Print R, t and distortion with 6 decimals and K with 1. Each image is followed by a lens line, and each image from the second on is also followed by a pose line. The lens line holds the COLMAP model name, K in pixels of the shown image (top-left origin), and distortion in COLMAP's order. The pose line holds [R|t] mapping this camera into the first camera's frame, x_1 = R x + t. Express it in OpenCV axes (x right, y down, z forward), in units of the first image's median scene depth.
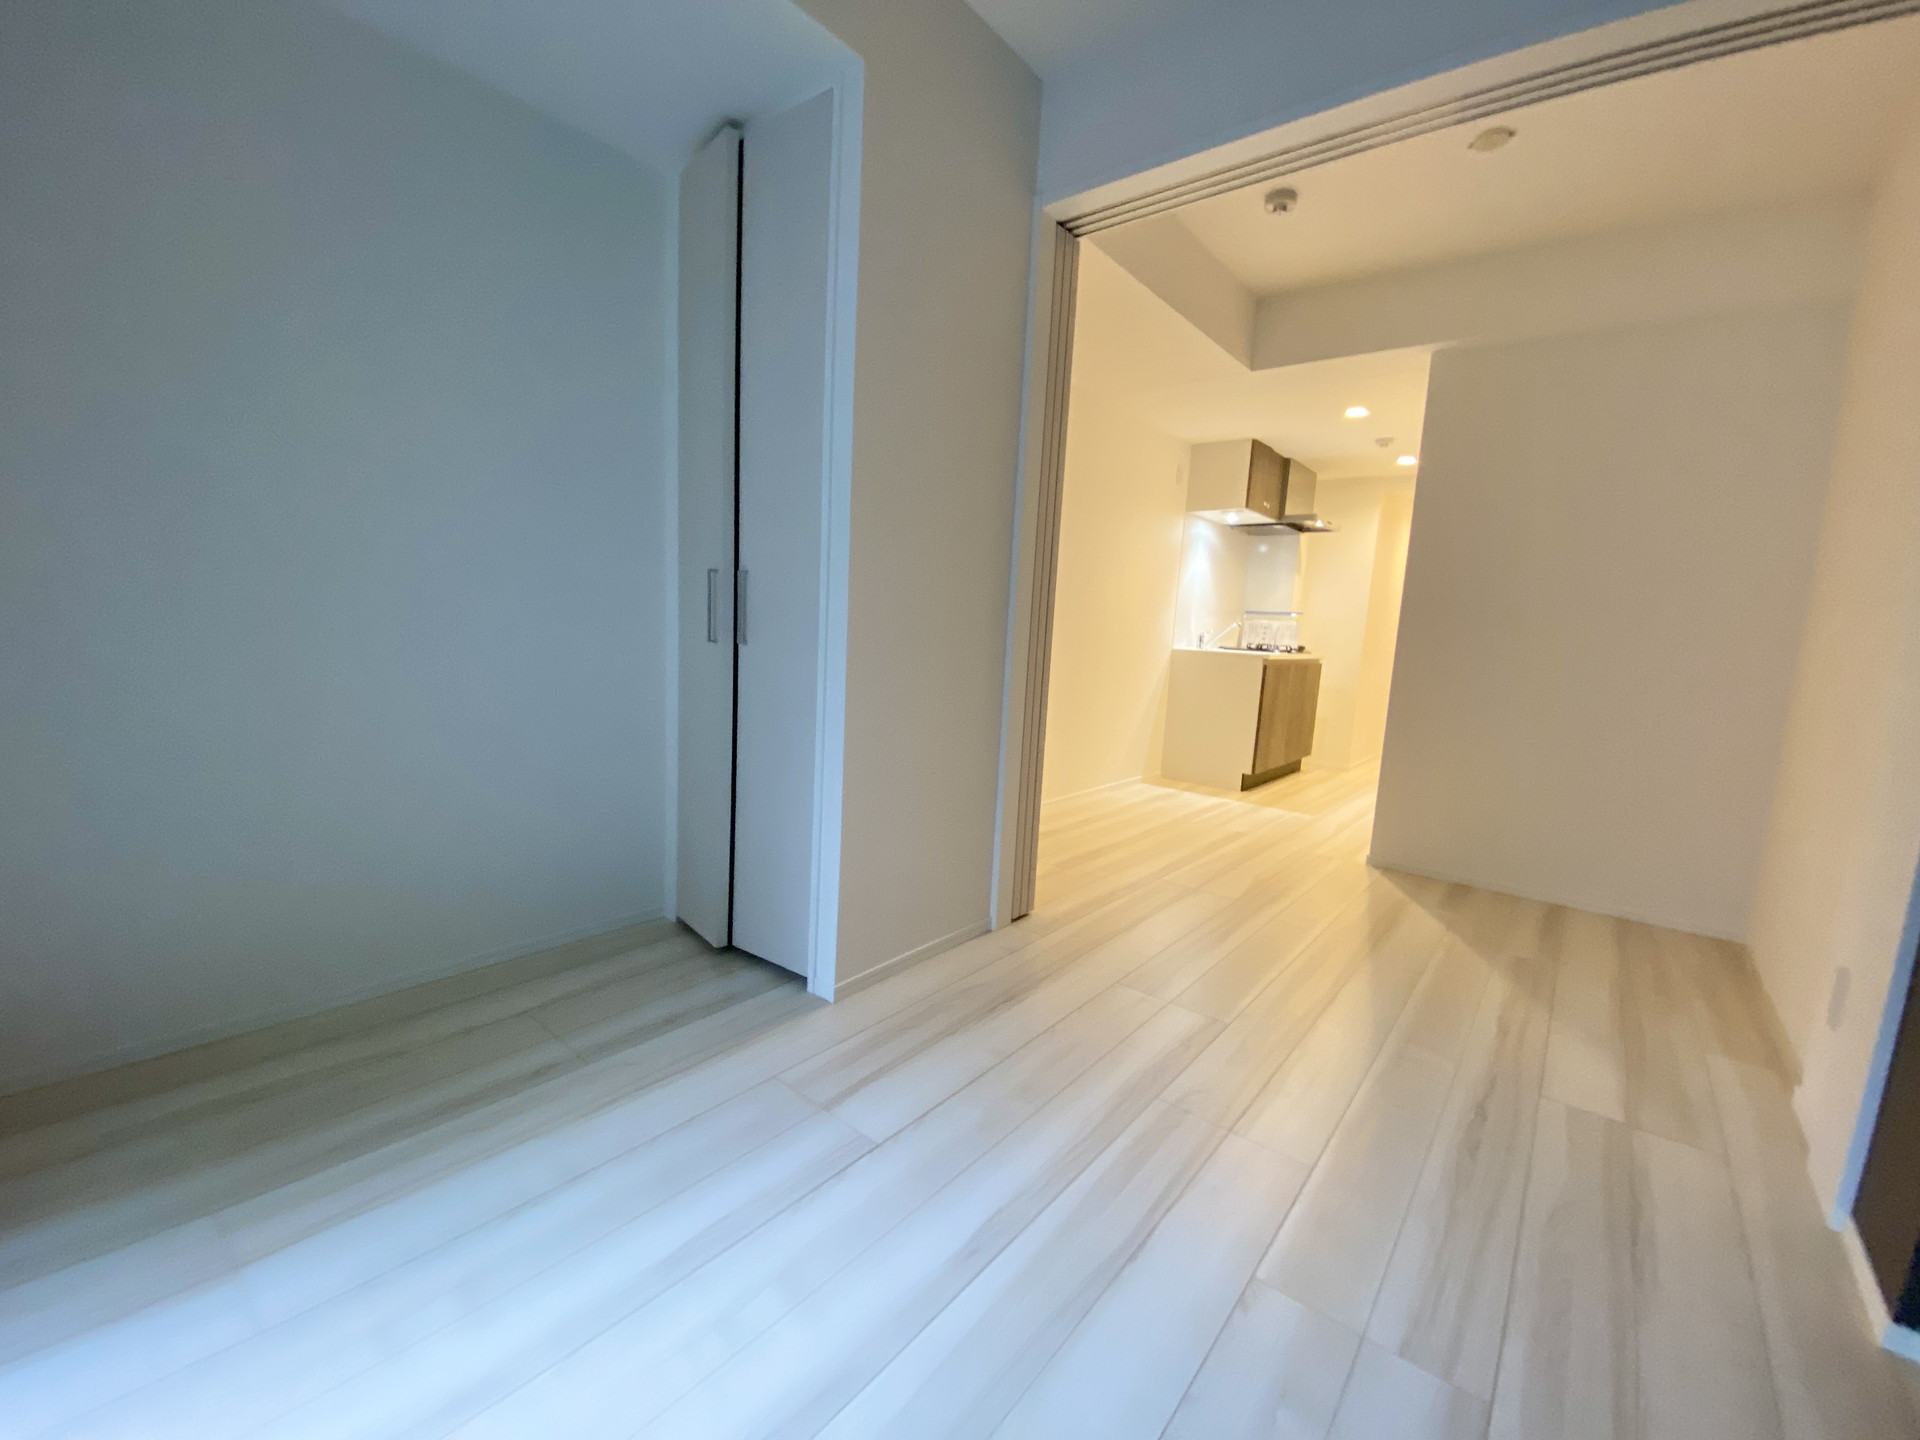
lens RADIAL K [[785.7, 0, 960.0], [0, 785.7, 720.0], [0, 0, 1]] dist [0.000739, -0.011917]
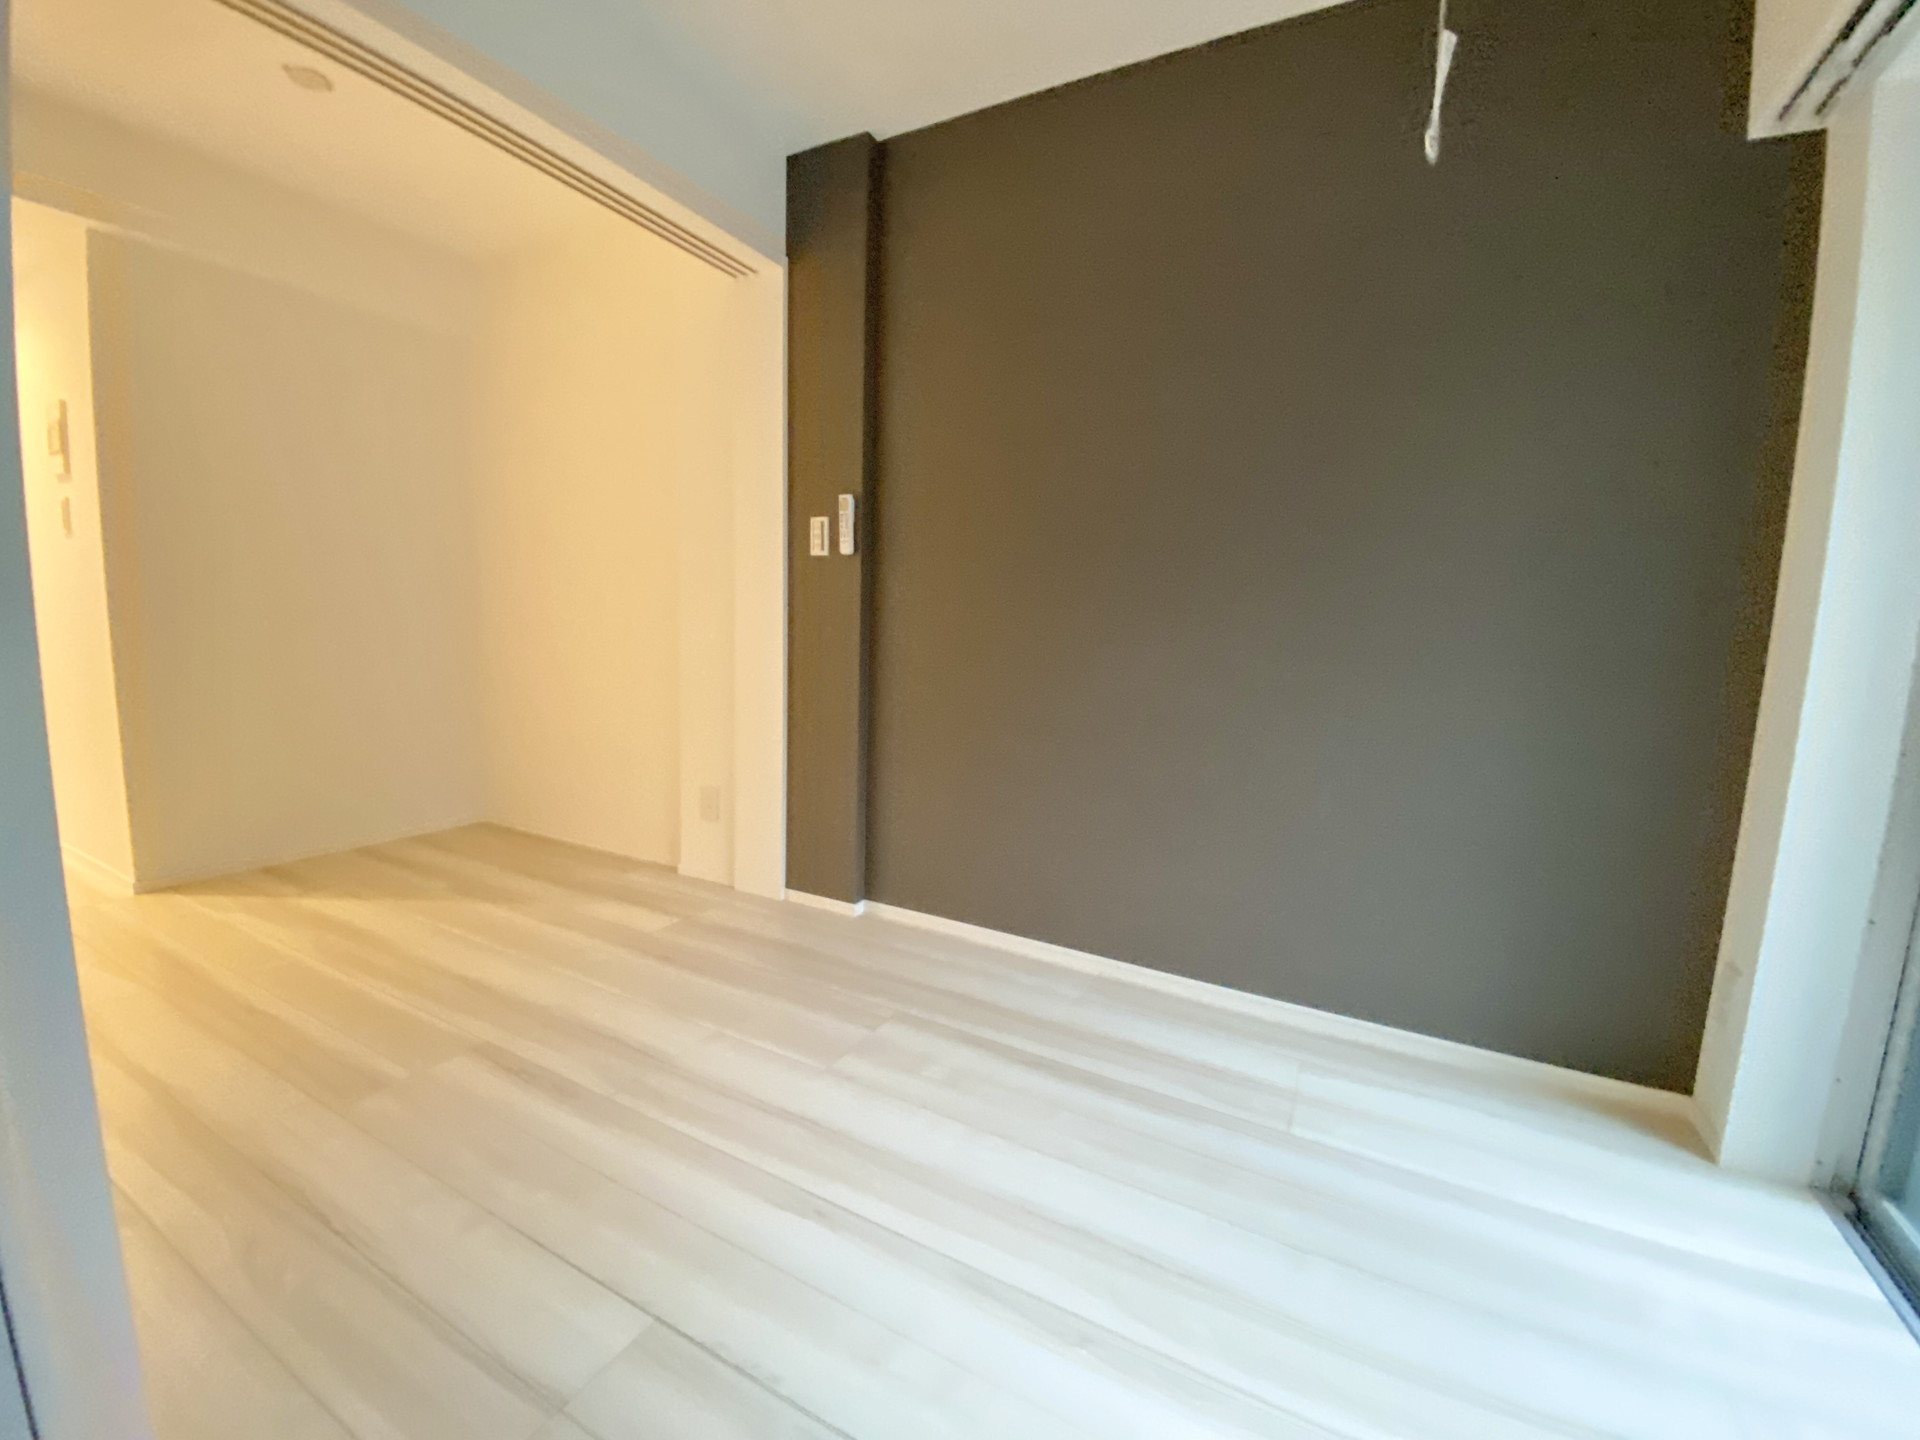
lens RADIAL K [[767.8, 0, 960.0], [0, 767.8, 720.0], [0, 0, 1]] dist [0.002657, -0.012361]
pose [[-0.202517, -0.186029, 0.961447, -0.239100], [0.074767, 0.975988, 0.204592, -0.055443], [-0.976420, 0.113317, -0.183745, 0.233879]]
